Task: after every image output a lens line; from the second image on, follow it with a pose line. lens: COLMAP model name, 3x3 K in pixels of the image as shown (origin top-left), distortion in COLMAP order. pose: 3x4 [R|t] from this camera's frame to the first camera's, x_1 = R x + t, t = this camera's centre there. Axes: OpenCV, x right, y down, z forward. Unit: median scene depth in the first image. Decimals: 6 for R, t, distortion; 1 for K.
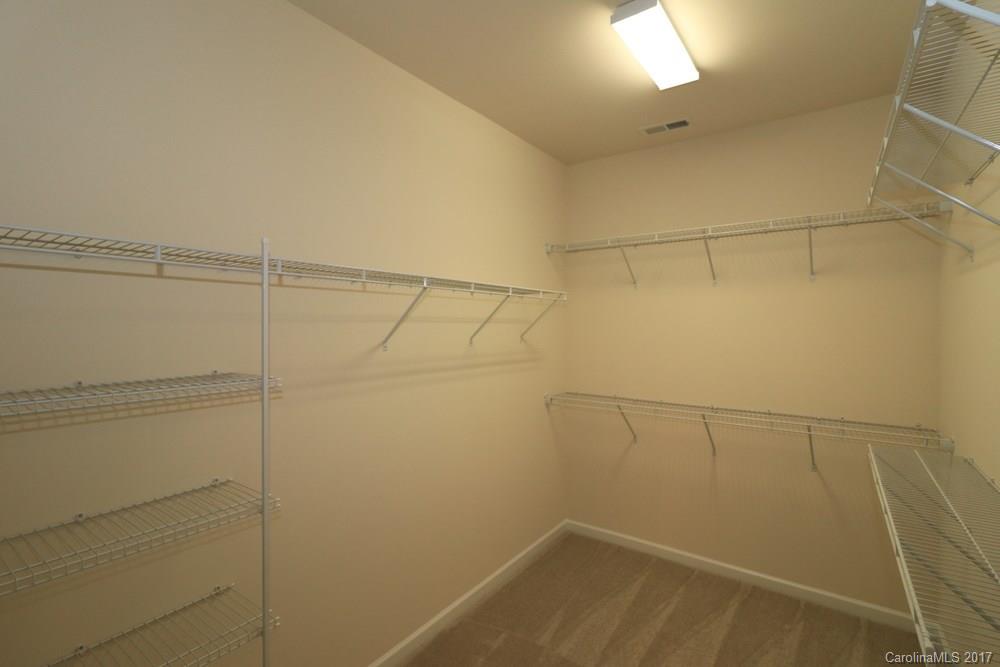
lens RADIAL K [[458.8, 0, 499.7], [0, 458.8, 332.1], [0, 0, 1]] dist [-0.005422, -0.000234]
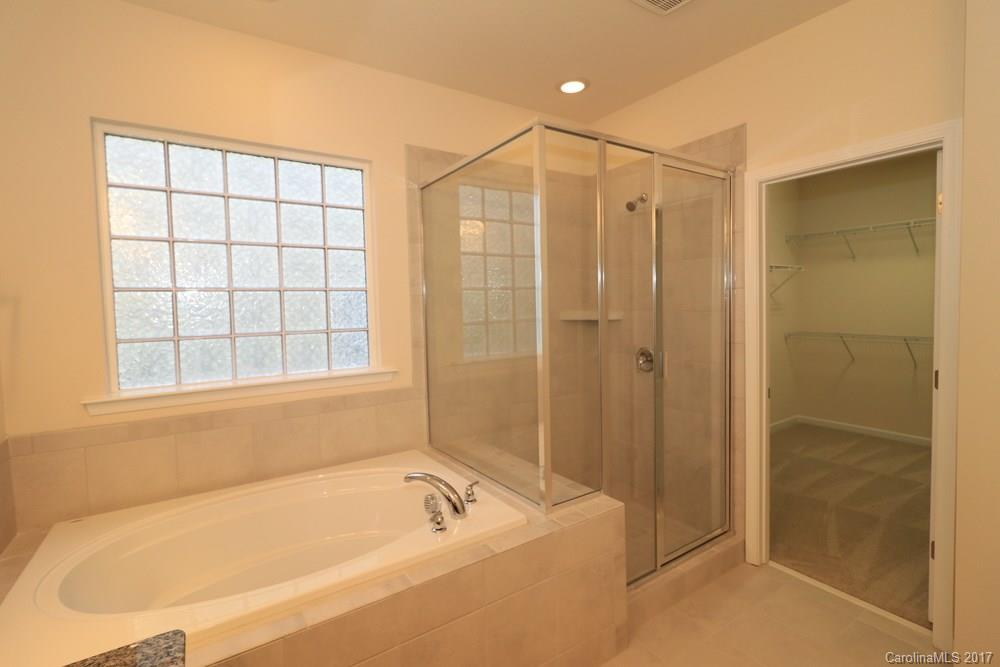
lens RADIAL K [[458.8, 0, 500.9], [0, 458.8, 323.9], [0, 0, 1]] dist [-0.005422, -0.000234]
pose [[0.935767, -0.004586, -0.352590, -0.275274], [0.018822, 0.999140, 0.036957, 0.035294], [0.352117, -0.041220, 0.935048, -0.864811]]
